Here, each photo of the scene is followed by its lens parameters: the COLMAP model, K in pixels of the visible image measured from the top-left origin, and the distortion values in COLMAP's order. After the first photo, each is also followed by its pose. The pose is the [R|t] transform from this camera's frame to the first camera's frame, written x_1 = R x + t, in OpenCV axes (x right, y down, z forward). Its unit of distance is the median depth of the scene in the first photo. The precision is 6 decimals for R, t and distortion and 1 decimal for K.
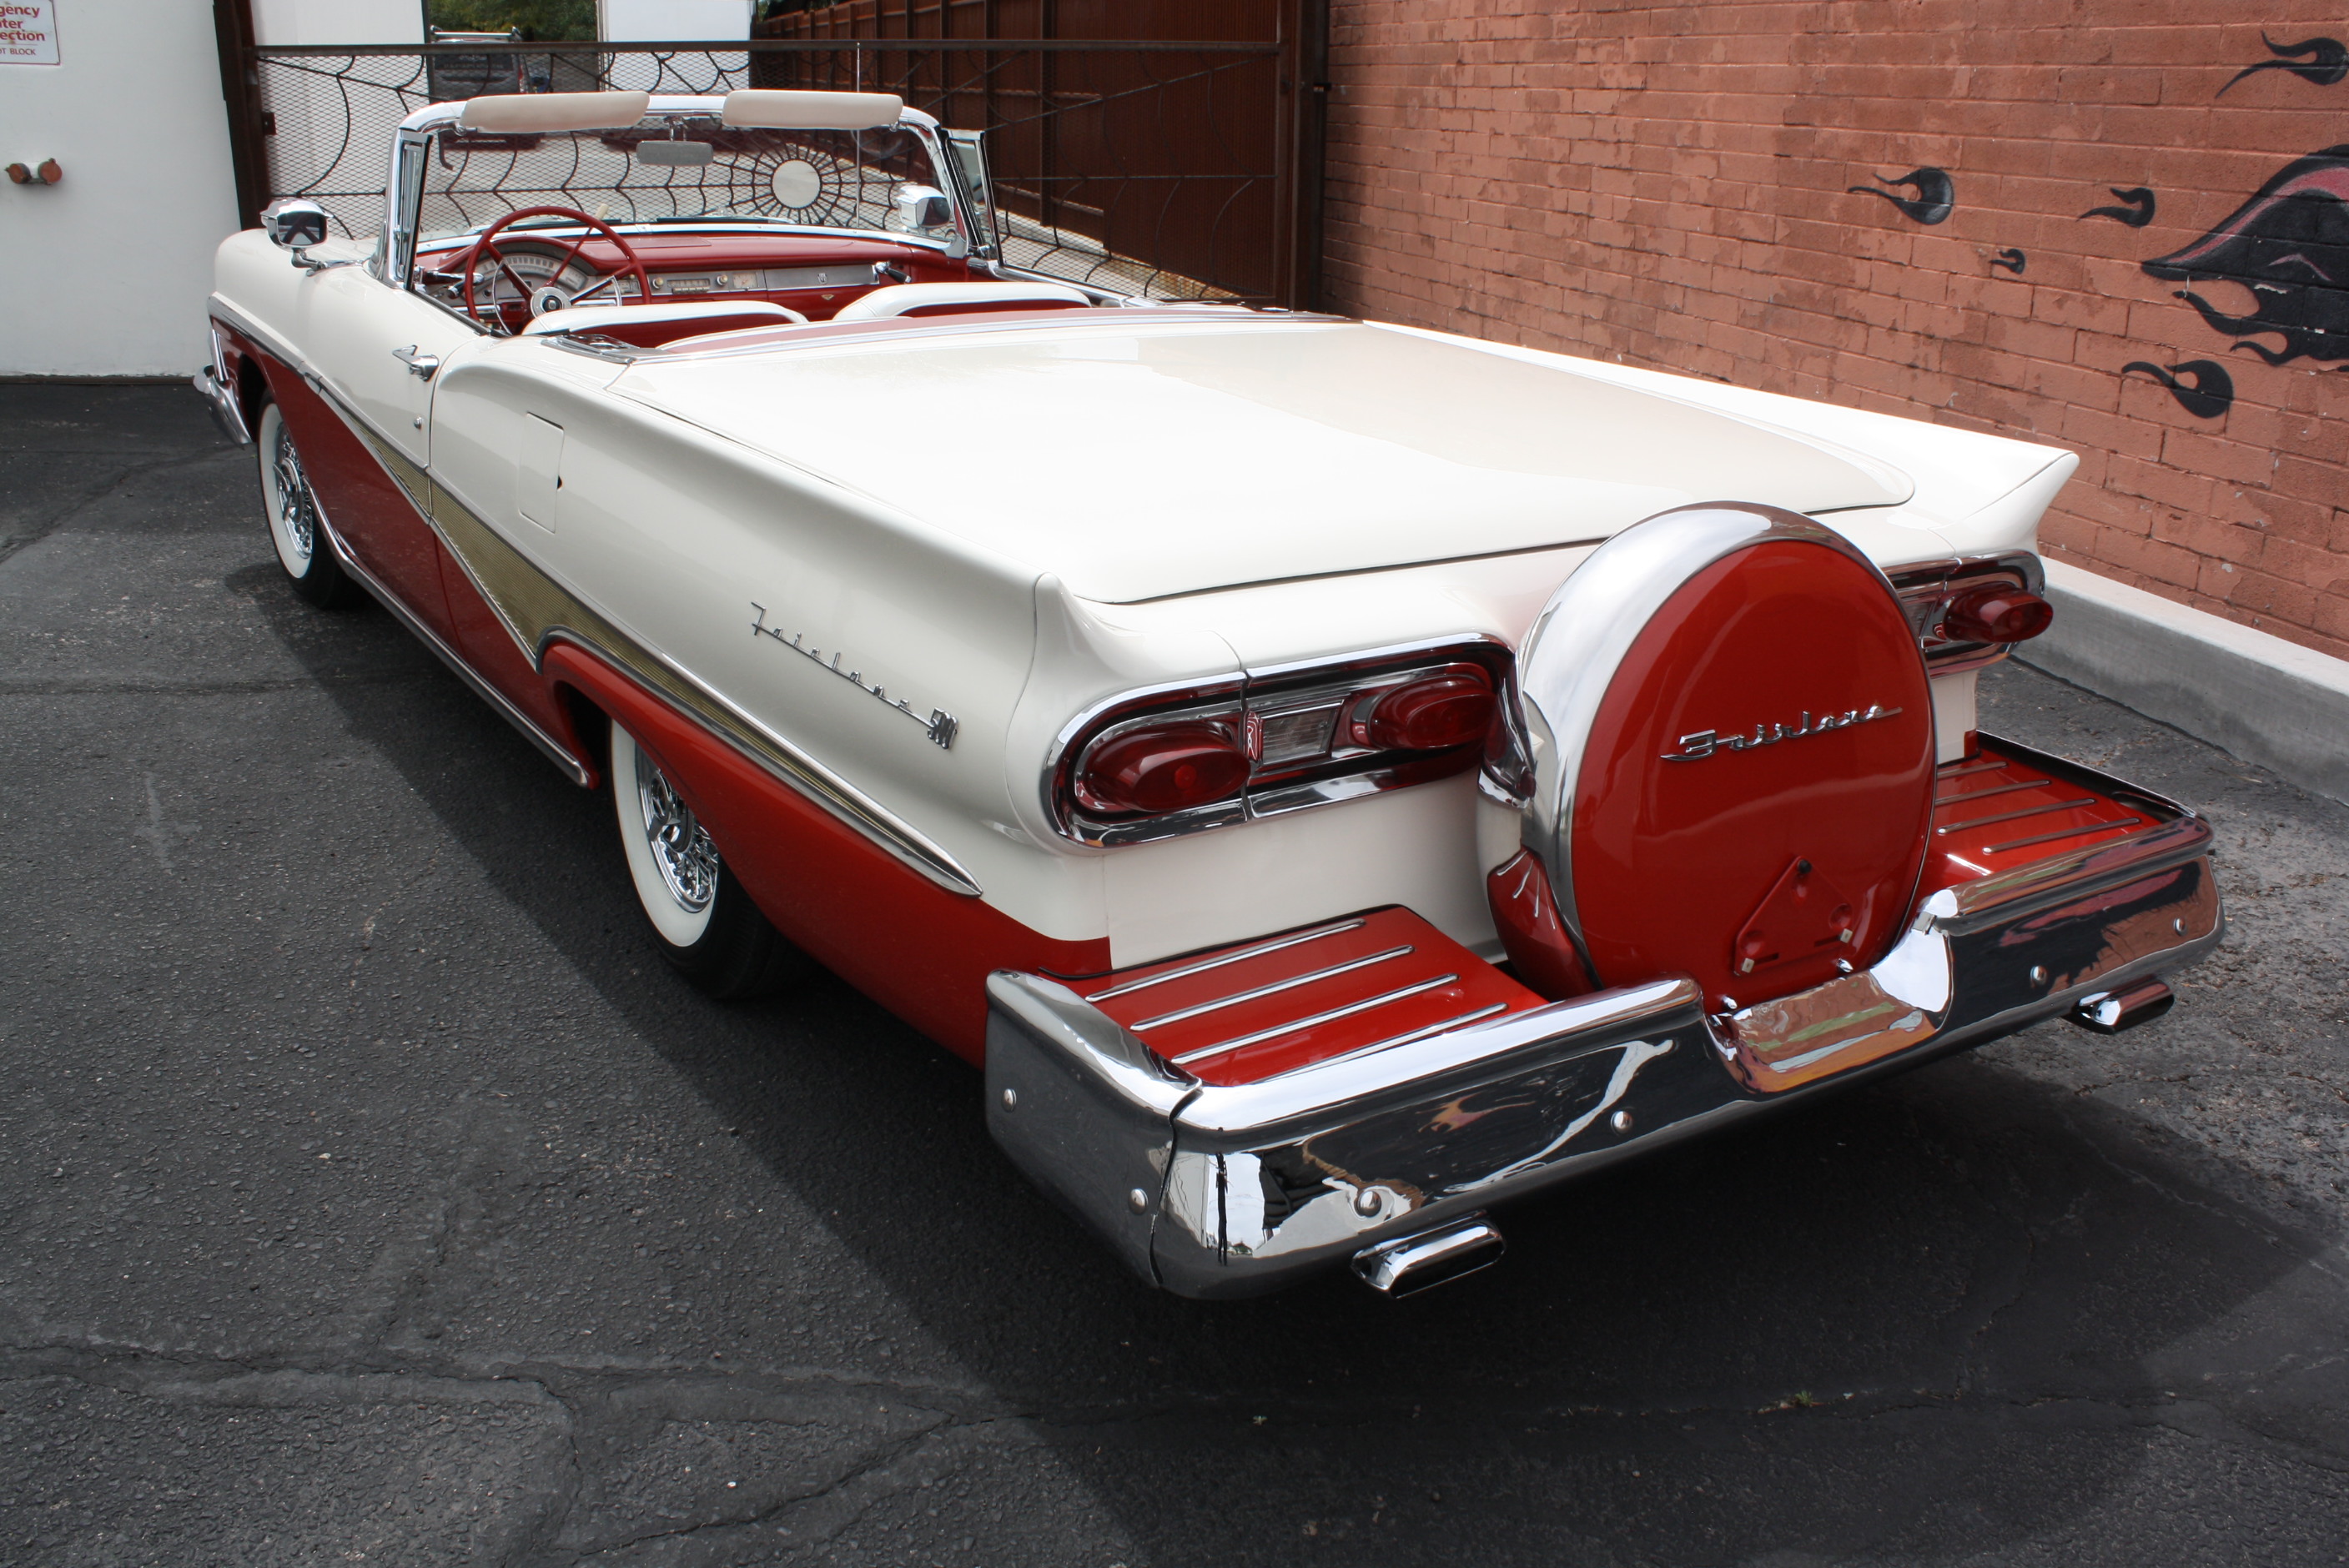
lens RADIAL K [[2067.1, 0, 1240.5], [0, 2067.1, 799.0], [0, 0, 1]] dist [-0.152818, 0.115260]
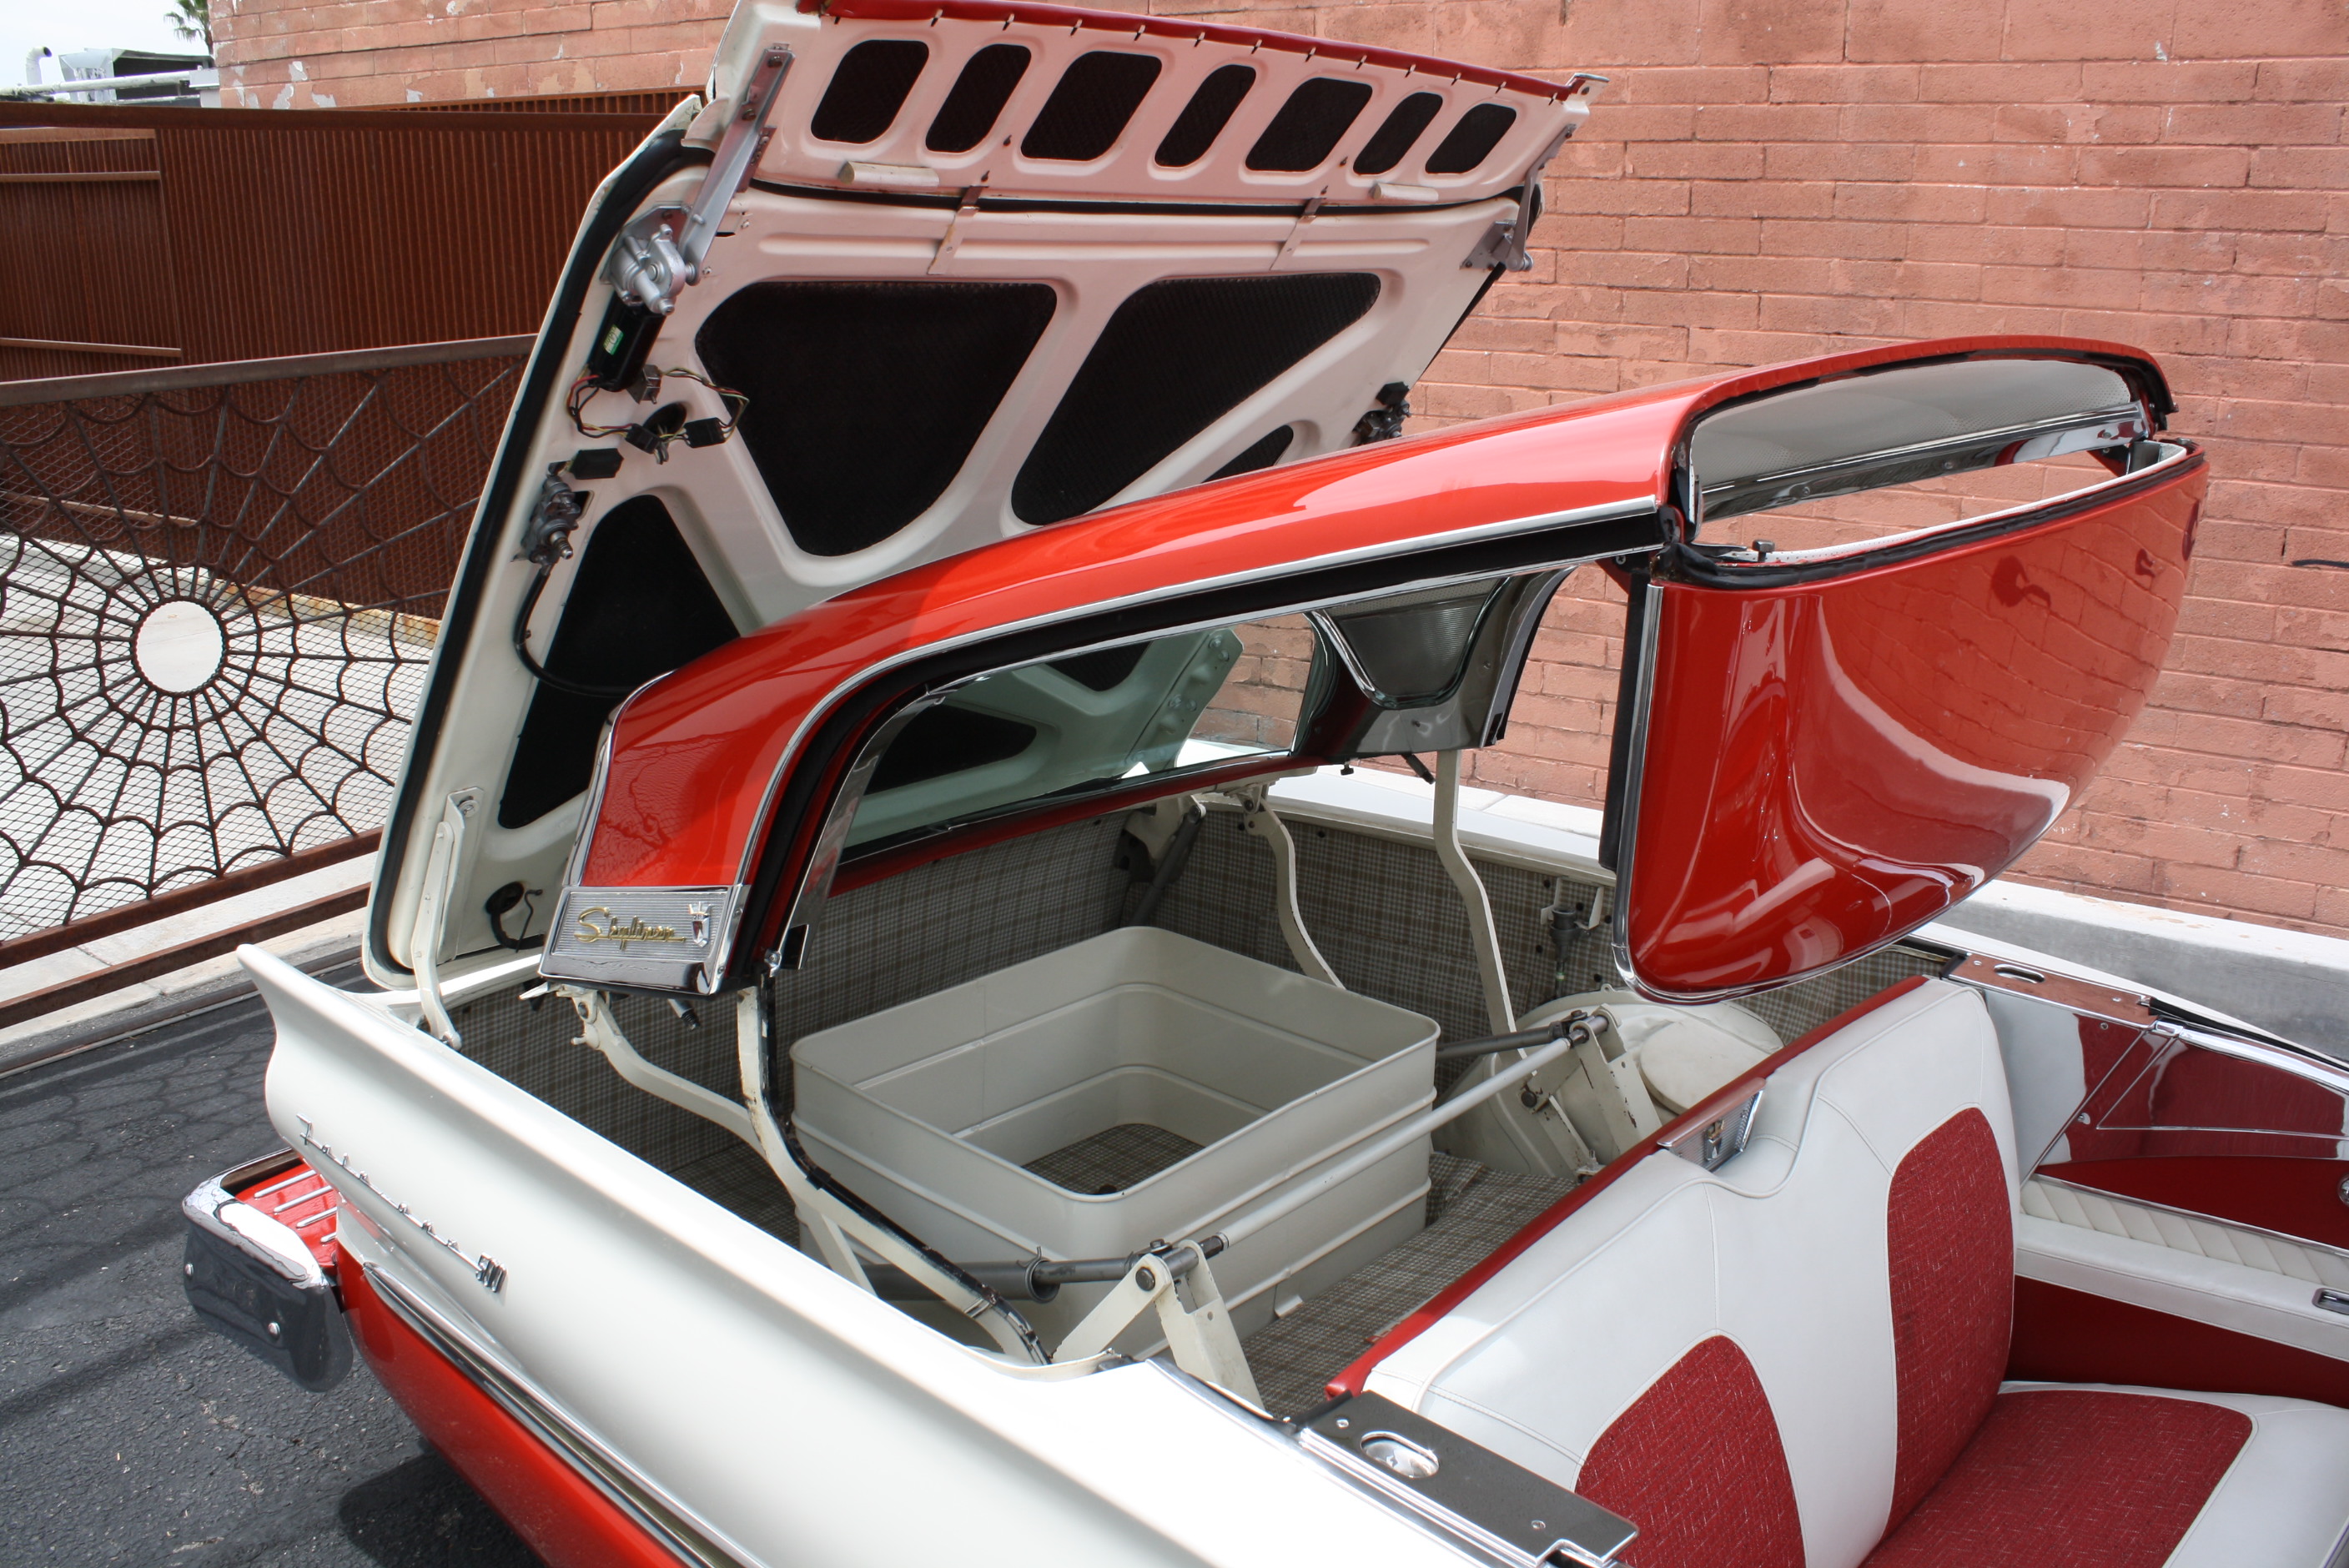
lens RADIAL K [[1965.5, 0, 1227.2], [0, 1965.5, 764.2], [0, 0, 1]] dist [-0.147905, 0.121486]
pose [[0.760550, -0.194679, 0.619405, -0.500924], [0.222744, 0.974327, 0.032731, -0.363784], [-0.609876, 0.113075, 0.784389, 0.735682]]
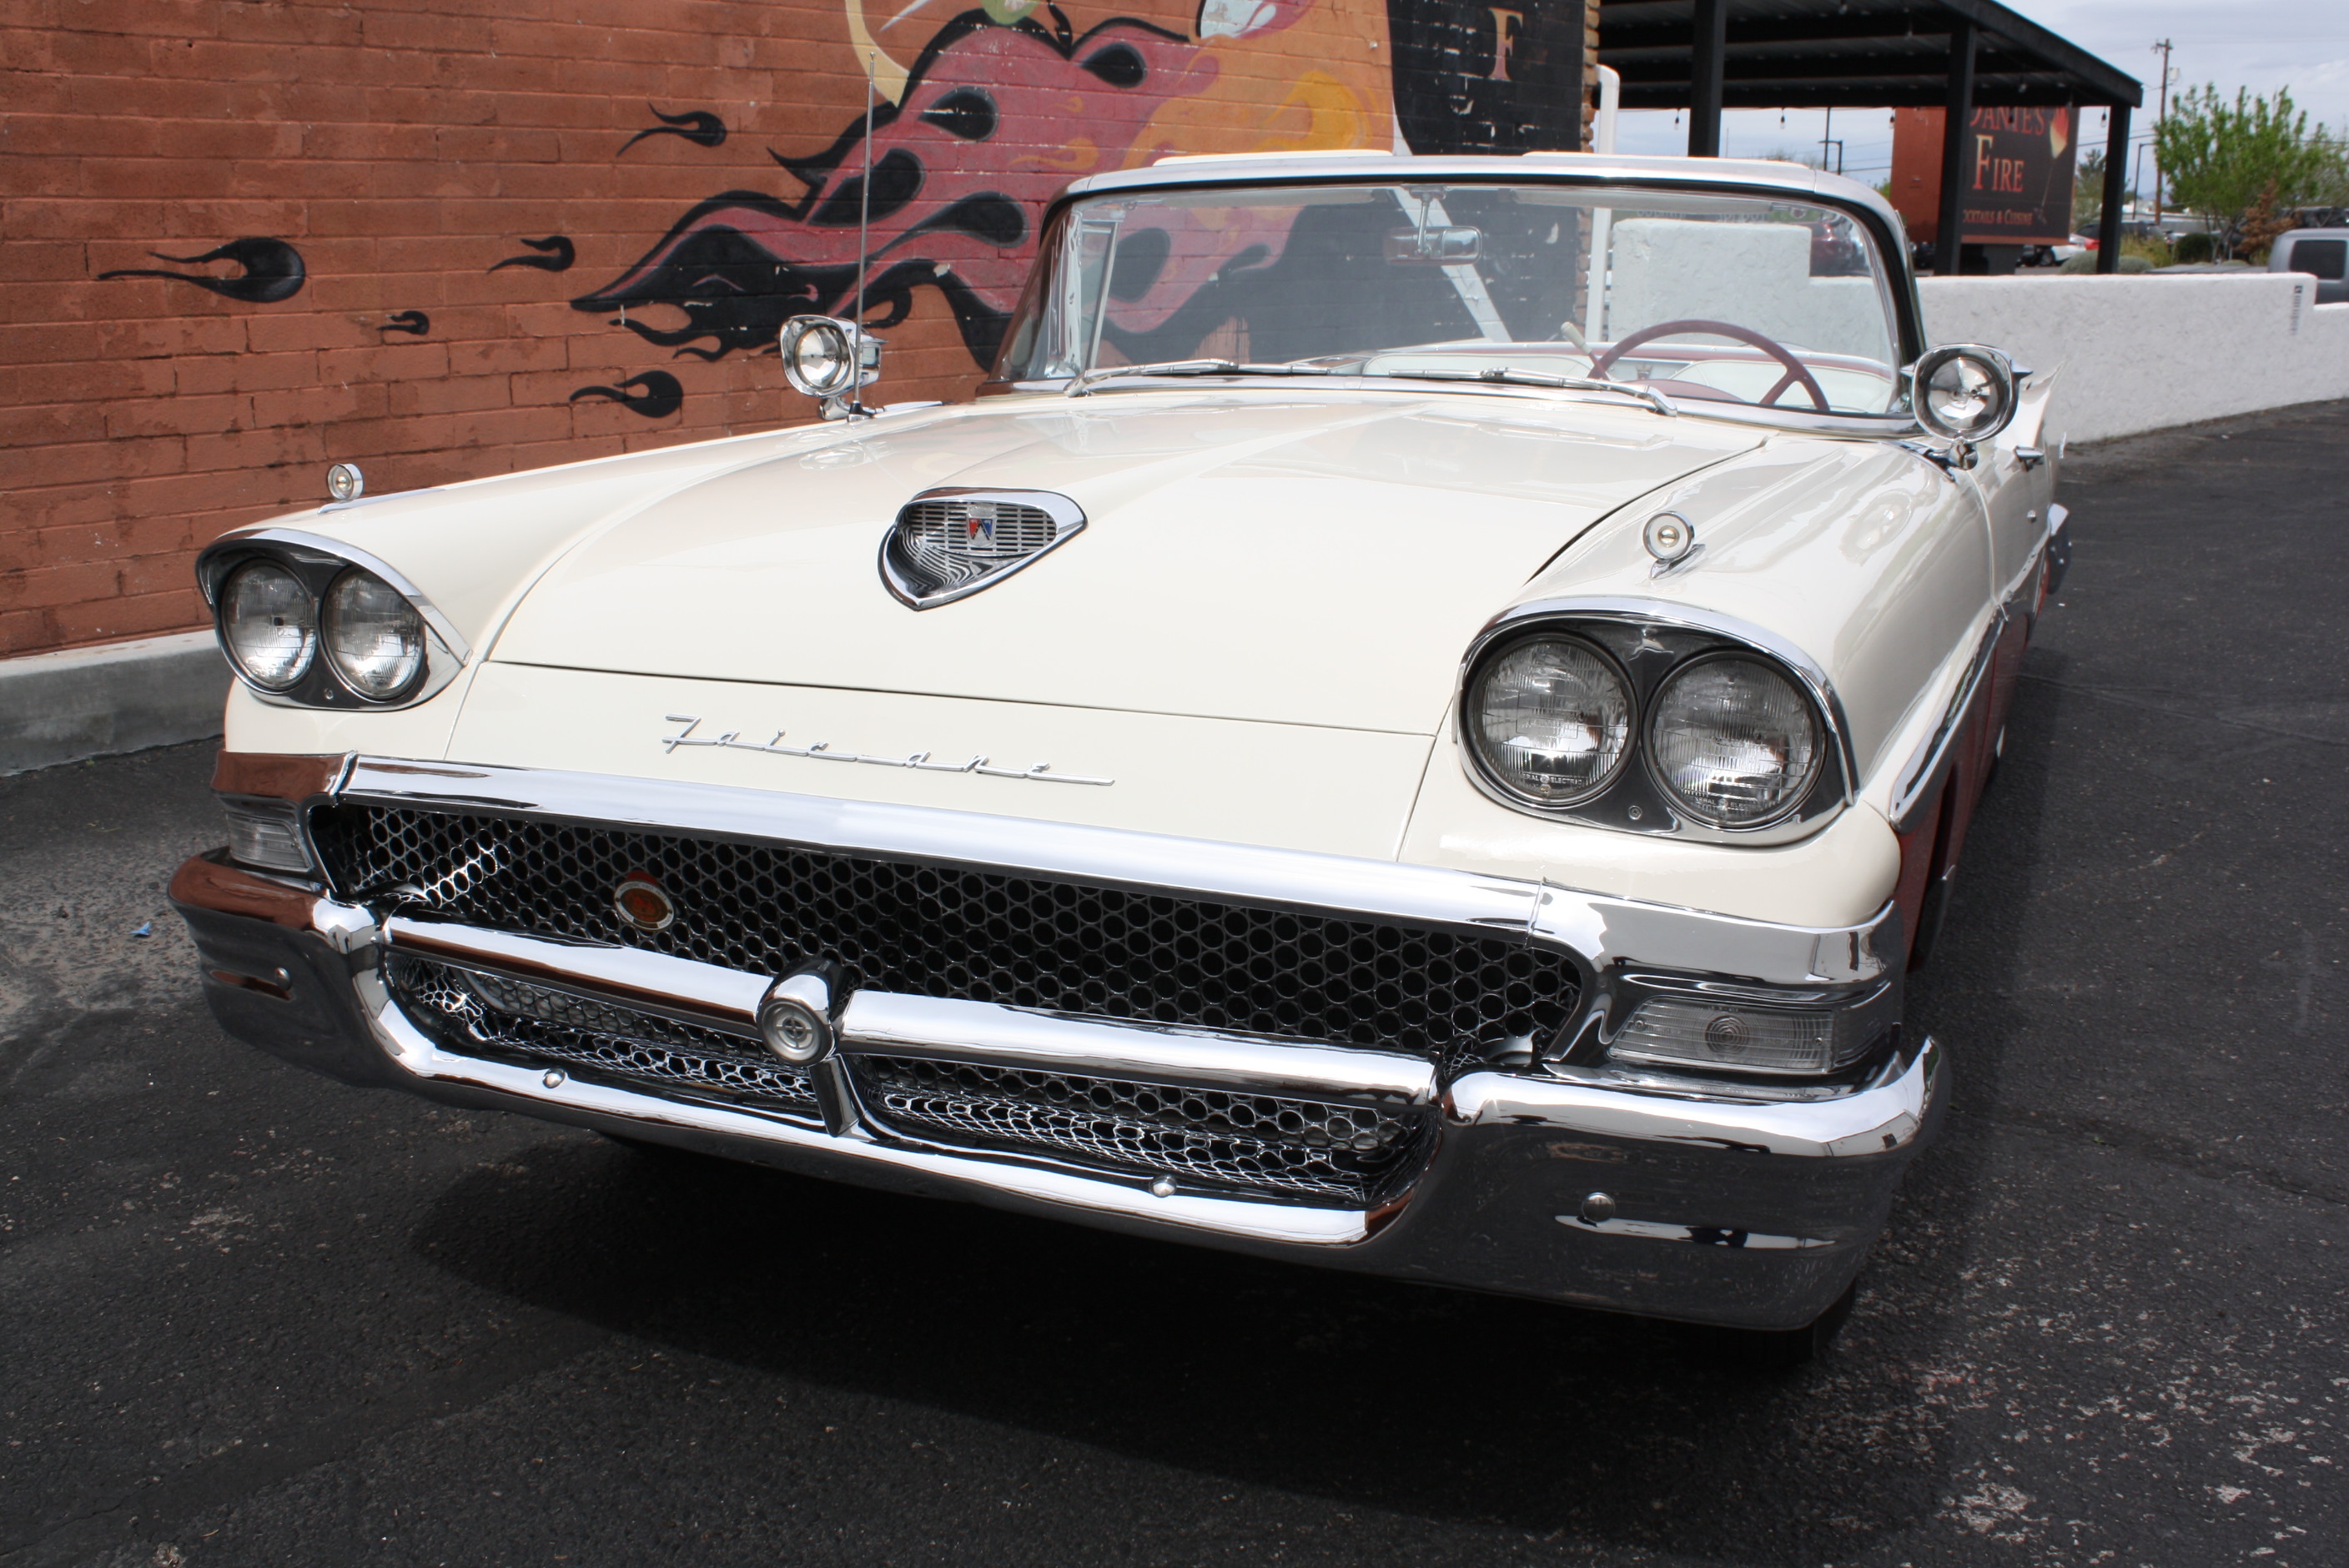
lens RADIAL K [[2199.3, 0, 1192.5], [0, 2199.3, 761.5], [0, 0, 1]] dist [-0.088640, 0.000000]
pose [[-0.527255, -0.226336, 0.819008, -0.683812], [0.262051, 0.873575, 0.410118, -0.391485], [-0.808289, 0.430858, -0.401285, 1.142869]]
